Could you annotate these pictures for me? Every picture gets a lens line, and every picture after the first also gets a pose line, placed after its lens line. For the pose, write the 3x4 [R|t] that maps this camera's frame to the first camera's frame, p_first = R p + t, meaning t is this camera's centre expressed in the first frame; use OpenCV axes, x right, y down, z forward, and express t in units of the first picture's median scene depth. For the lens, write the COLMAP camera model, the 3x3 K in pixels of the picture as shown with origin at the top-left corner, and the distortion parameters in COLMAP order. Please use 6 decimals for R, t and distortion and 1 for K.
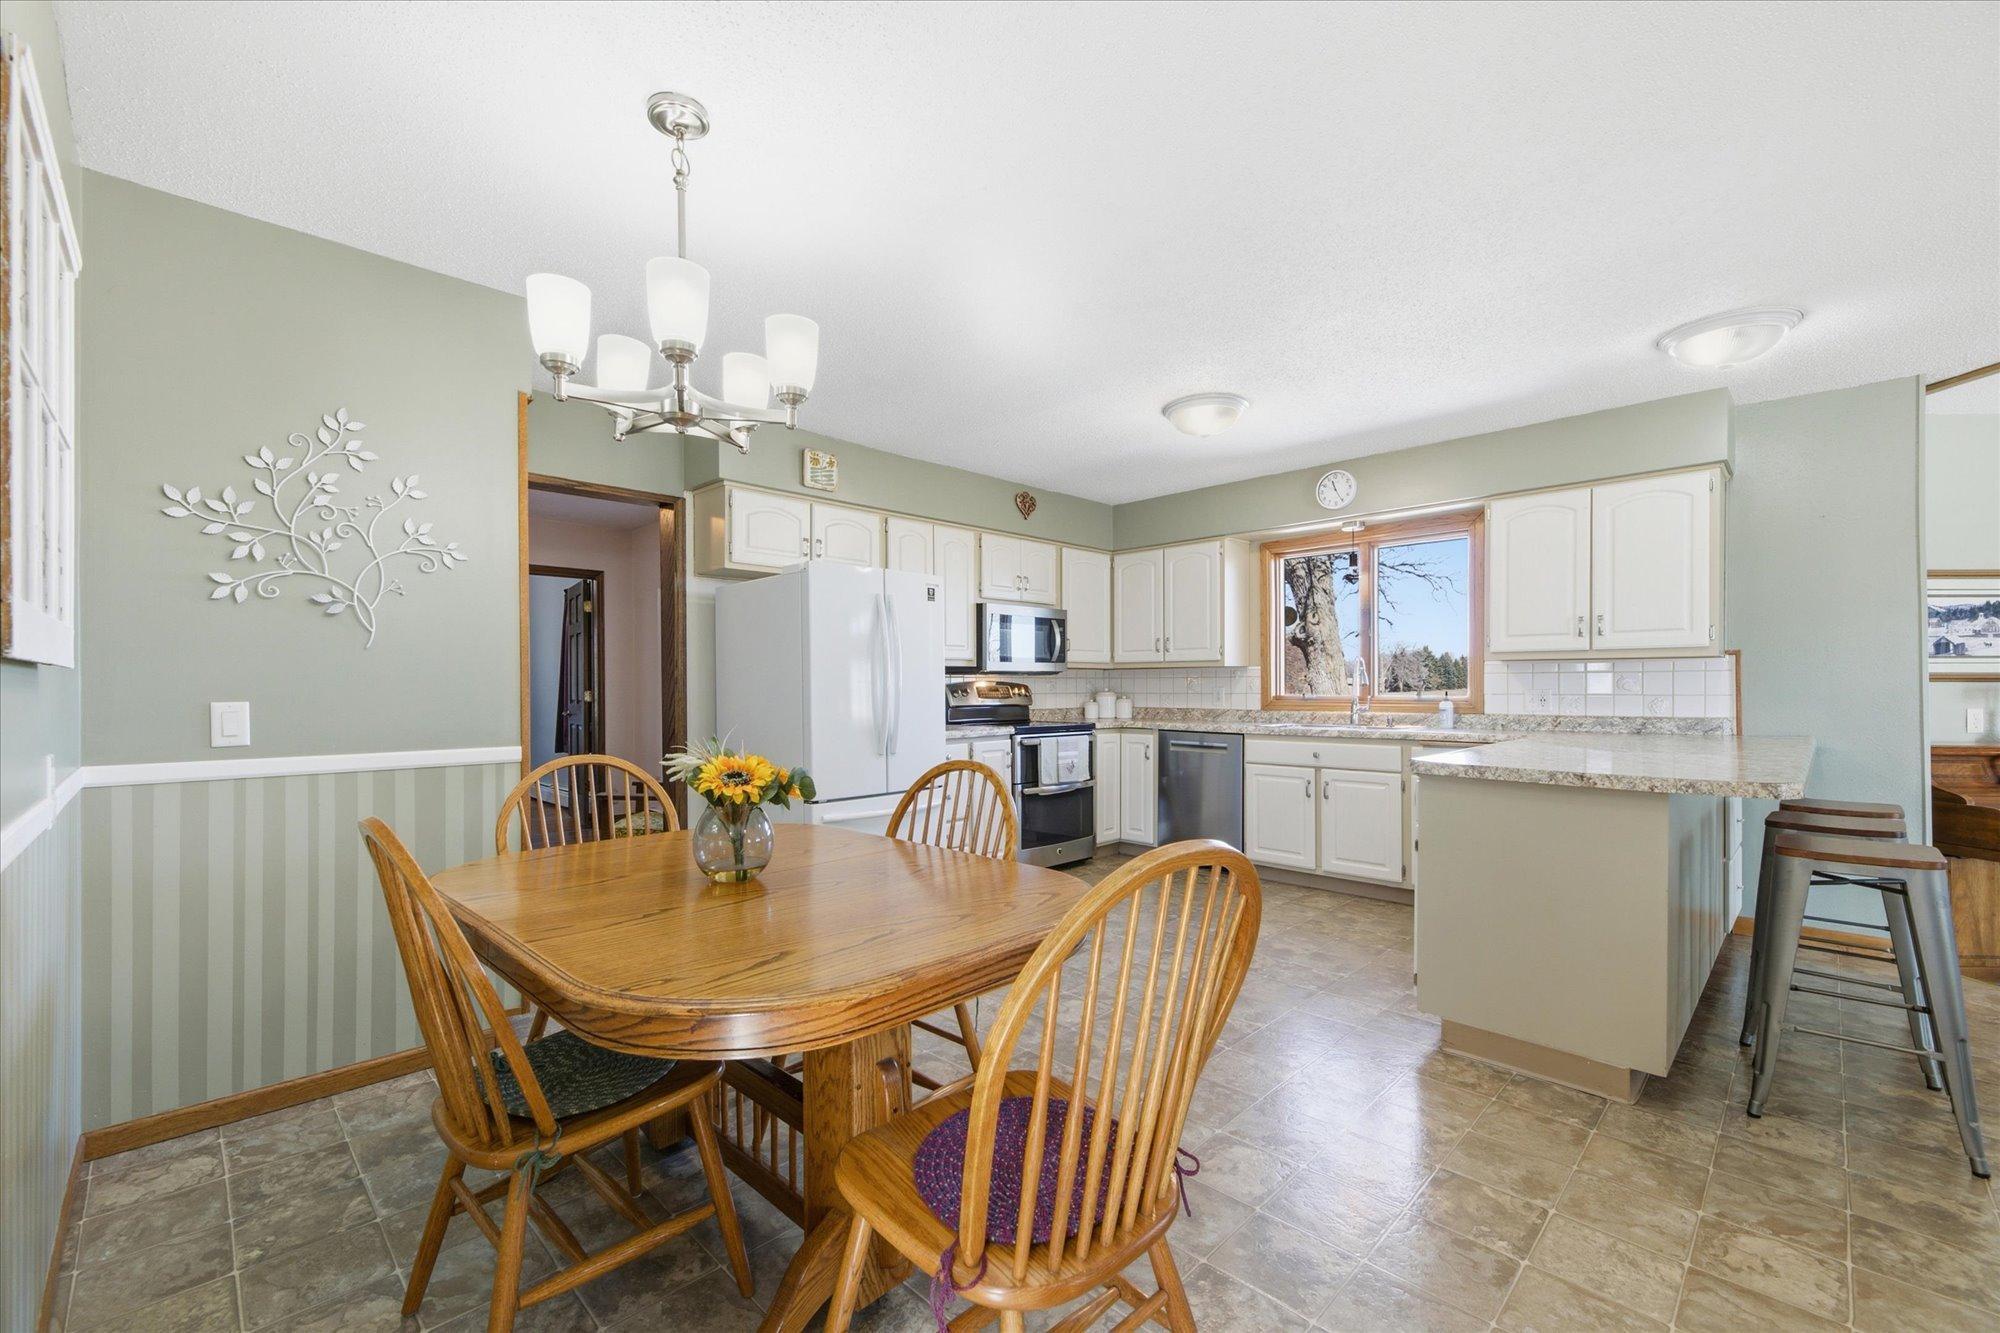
lens RADIAL K [[821.1, 0, 997.7], [0, 821.1, 681.5], [0, 0, 1]] dist [0.000752, -0.000174]
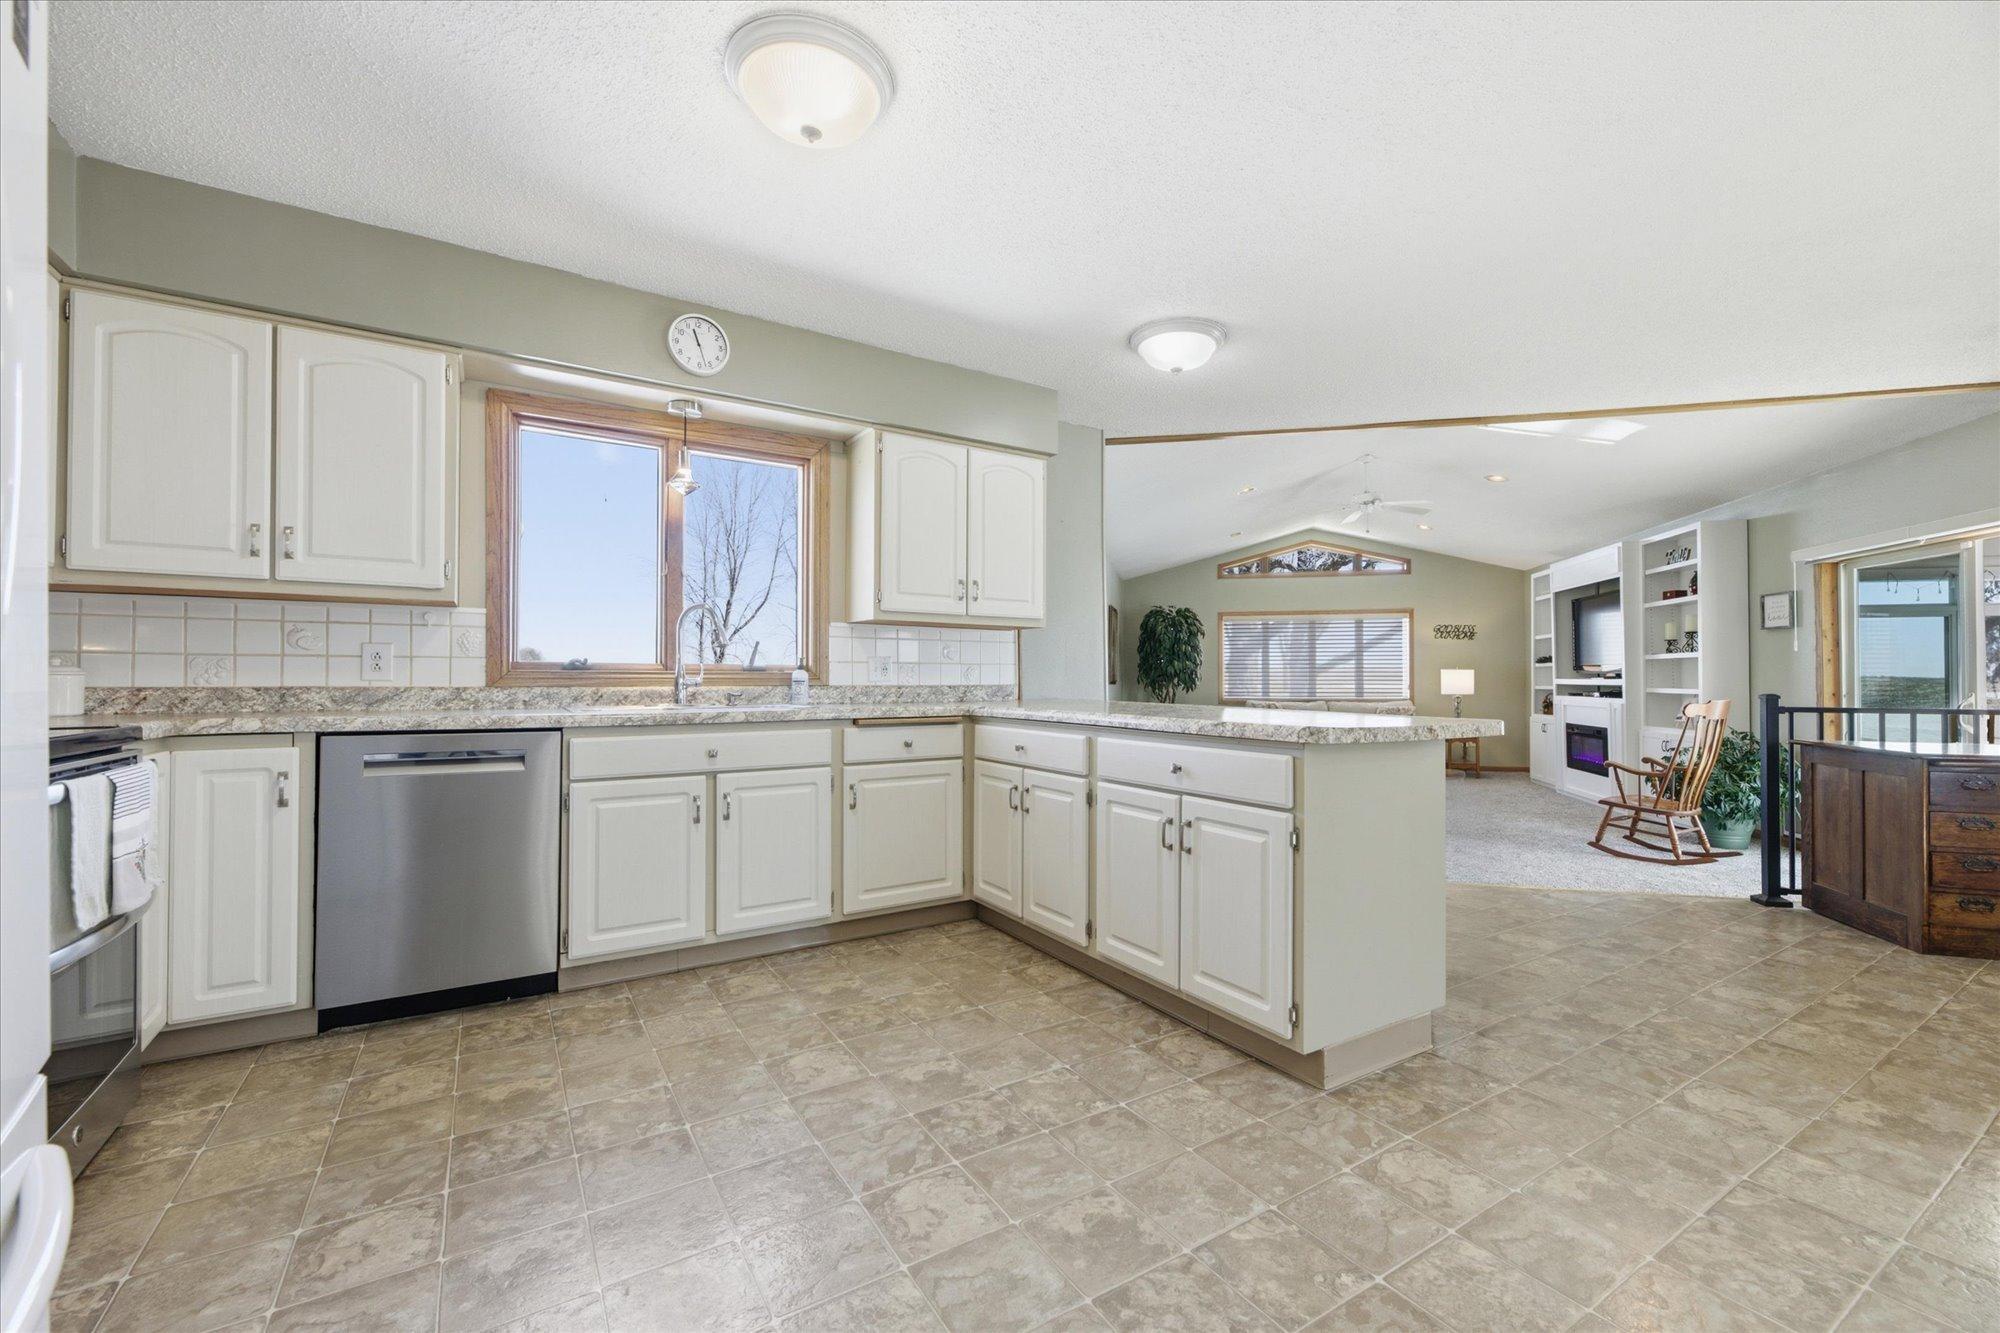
lens RADIAL K [[821.1, 0, 1000.7], [0, 821.1, 668.1], [0, 0, 1]] dist [0.000752, -0.000174]
pose [[0.216047, 0.015258, 0.976264, -0.180512], [-0.009993, 0.999860, -0.013415, 0.031834], [-0.976332, -0.006858, 0.216170, 0.666582]]
